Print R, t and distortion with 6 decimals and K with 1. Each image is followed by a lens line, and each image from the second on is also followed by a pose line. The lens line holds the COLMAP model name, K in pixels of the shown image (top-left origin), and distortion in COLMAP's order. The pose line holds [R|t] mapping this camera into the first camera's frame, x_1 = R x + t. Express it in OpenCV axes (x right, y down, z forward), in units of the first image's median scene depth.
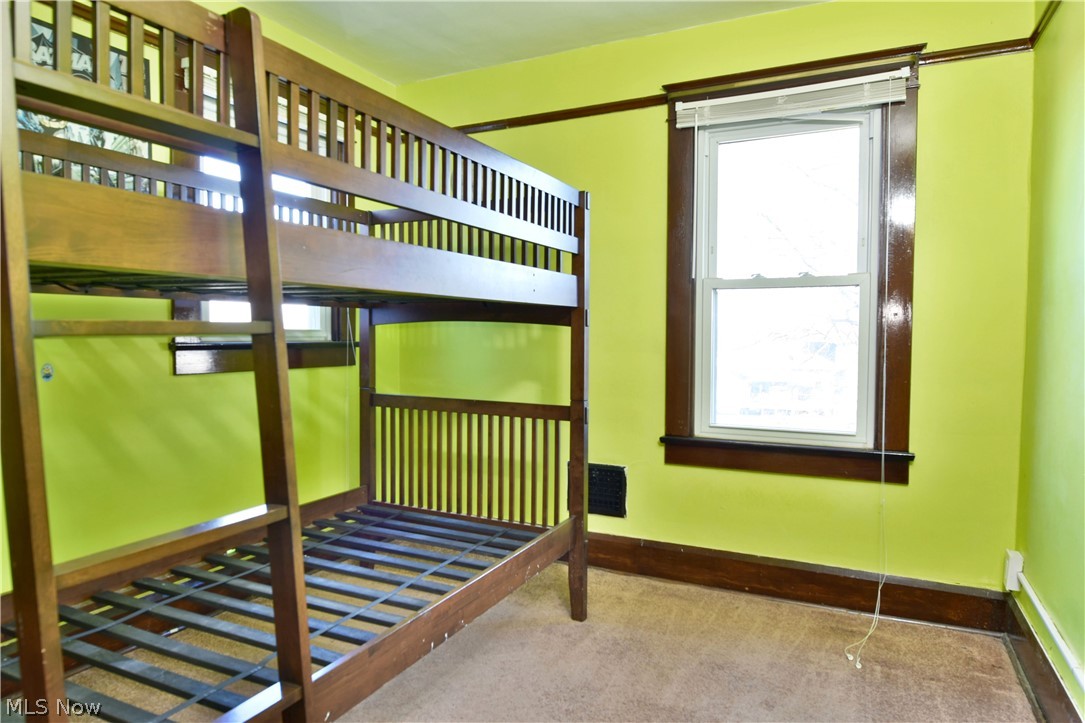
lens RADIAL K [[658.5, 0, 520.7], [0, 658.5, 375.6], [0, 0, 1]] dist [-0.010403, -0.006517]
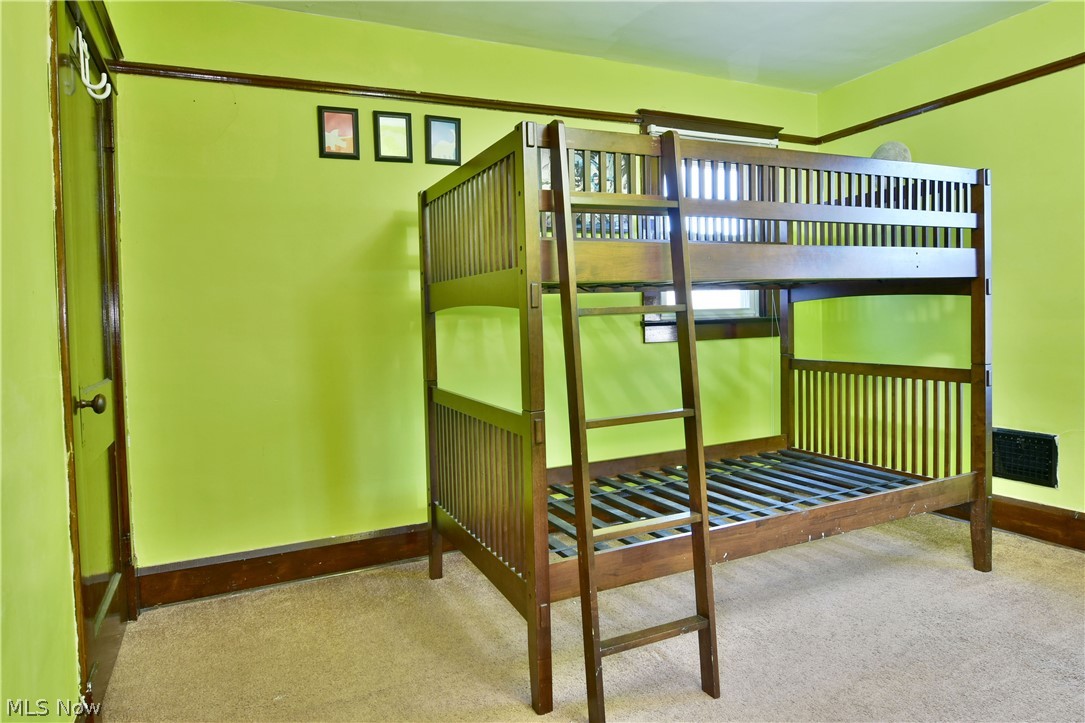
lens RADIAL K [[658.5, 0, 541.9], [0, 658.5, 355.9], [0, 0, 1]] dist [-0.010403, -0.006517]
pose [[0.792814, 0.001458, -0.609462, 0.169057], [-0.001213, 0.999999, 0.000815, 0.023945], [0.609463, 0.000093, 0.792815, -0.275050]]
